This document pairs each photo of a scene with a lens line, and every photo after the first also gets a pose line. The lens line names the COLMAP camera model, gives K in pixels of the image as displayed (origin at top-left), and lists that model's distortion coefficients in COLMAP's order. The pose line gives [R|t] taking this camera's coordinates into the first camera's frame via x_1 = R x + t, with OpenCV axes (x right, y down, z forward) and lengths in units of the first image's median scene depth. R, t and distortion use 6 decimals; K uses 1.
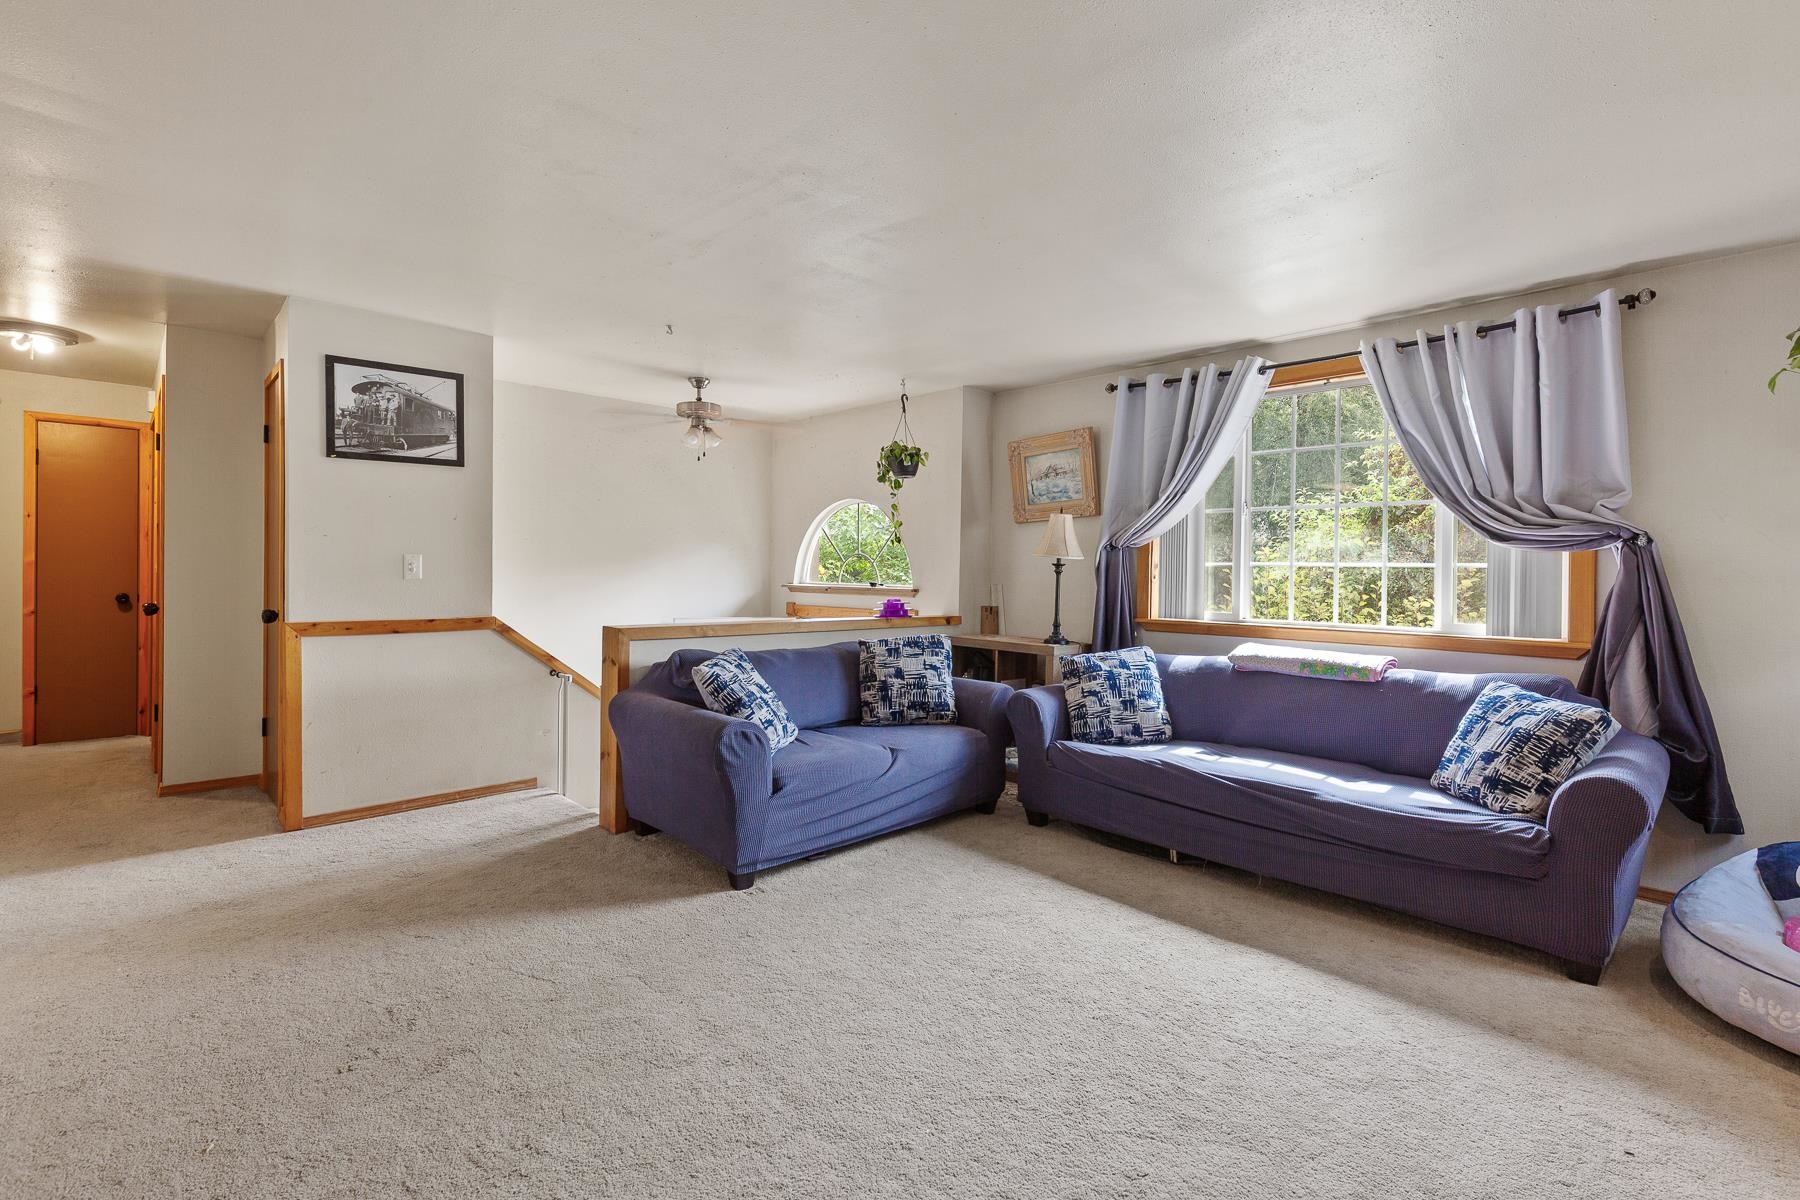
lens RADIAL K [[821.7, 0, 920.6], [0, 821.7, 569.6], [0, 0, 1]] dist [0.000166, 0.000159]
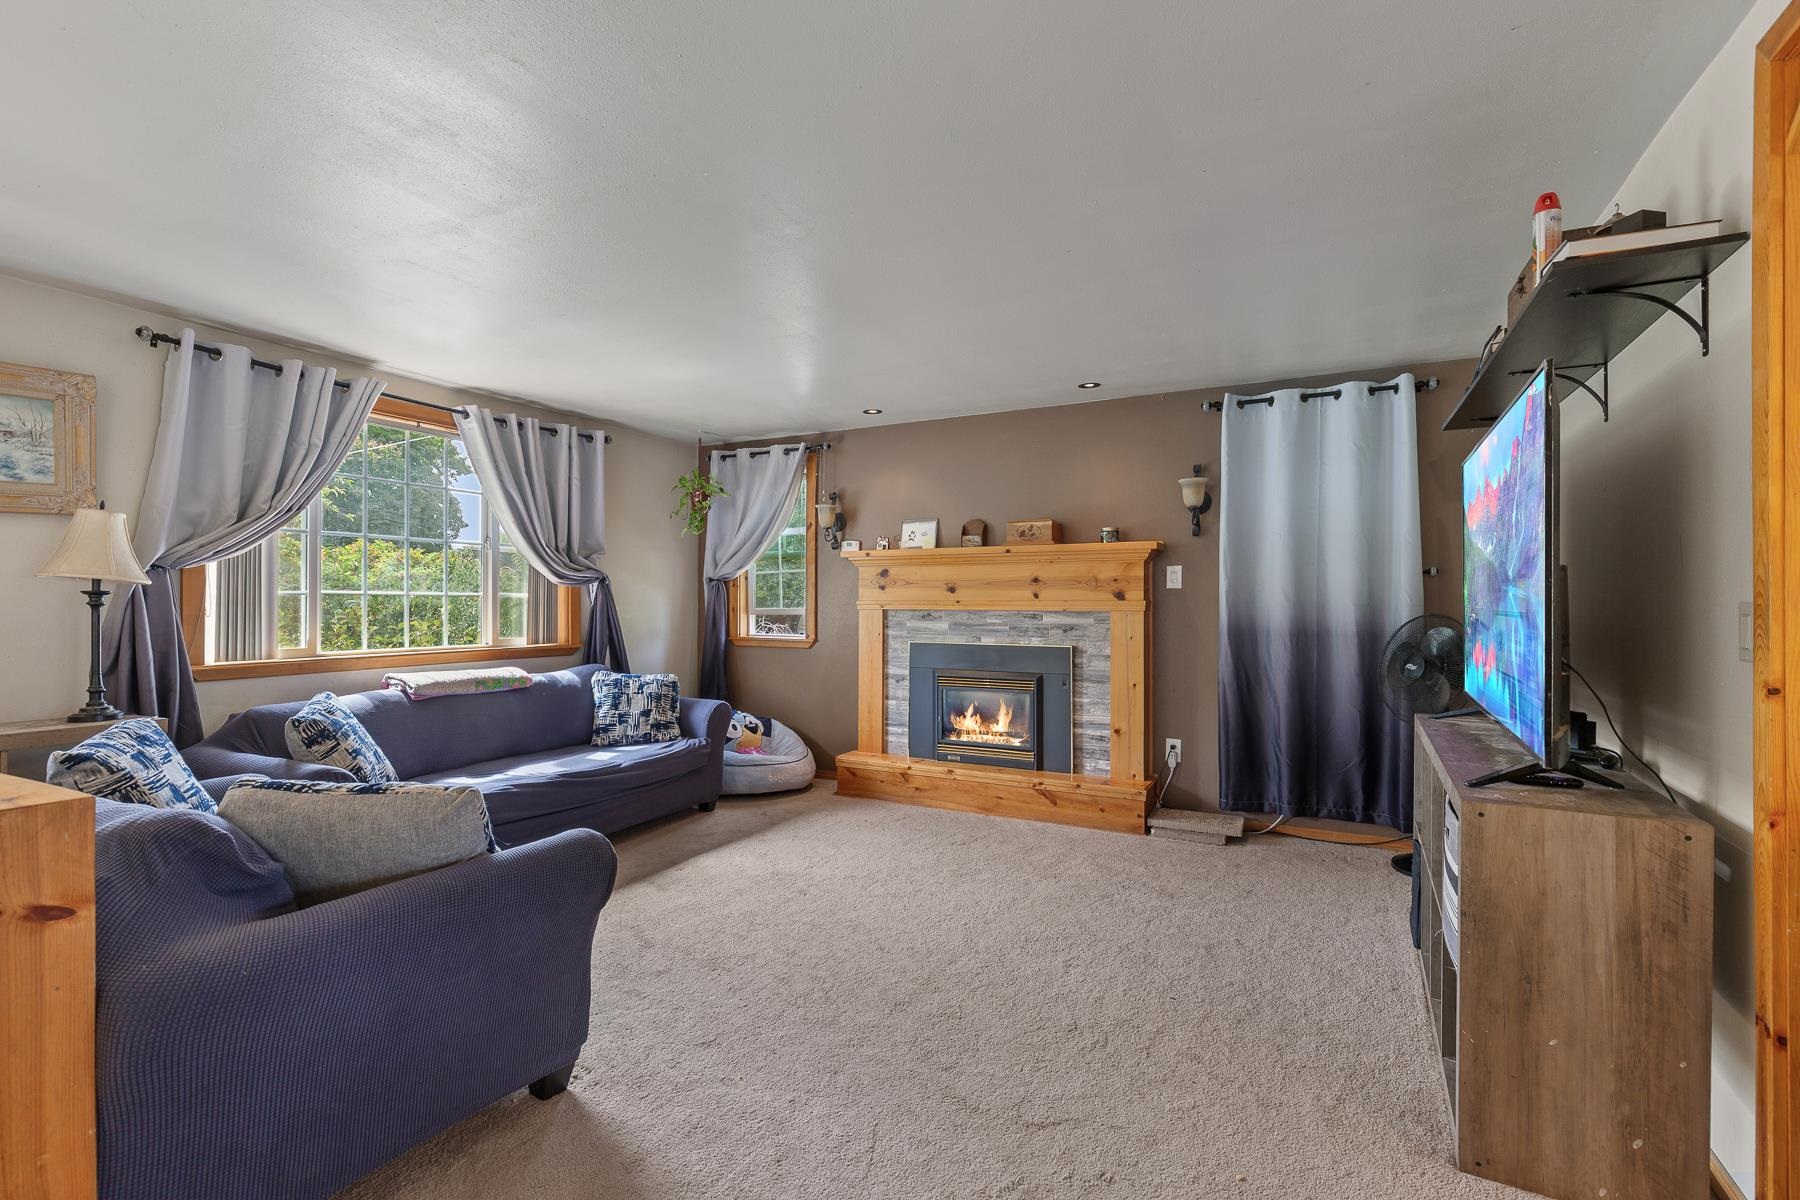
lens RADIAL K [[804.6, 0, 899.8], [0, 804.6, 594.3], [0, 0, 1]] dist [0.003605, 0.000294]
pose [[-0.306289, -0.003490, 0.951932, -0.719406], [-0.006979, 0.999975, 0.001421, -0.011611], [-0.951913, -0.006209, -0.306305, 0.729316]]
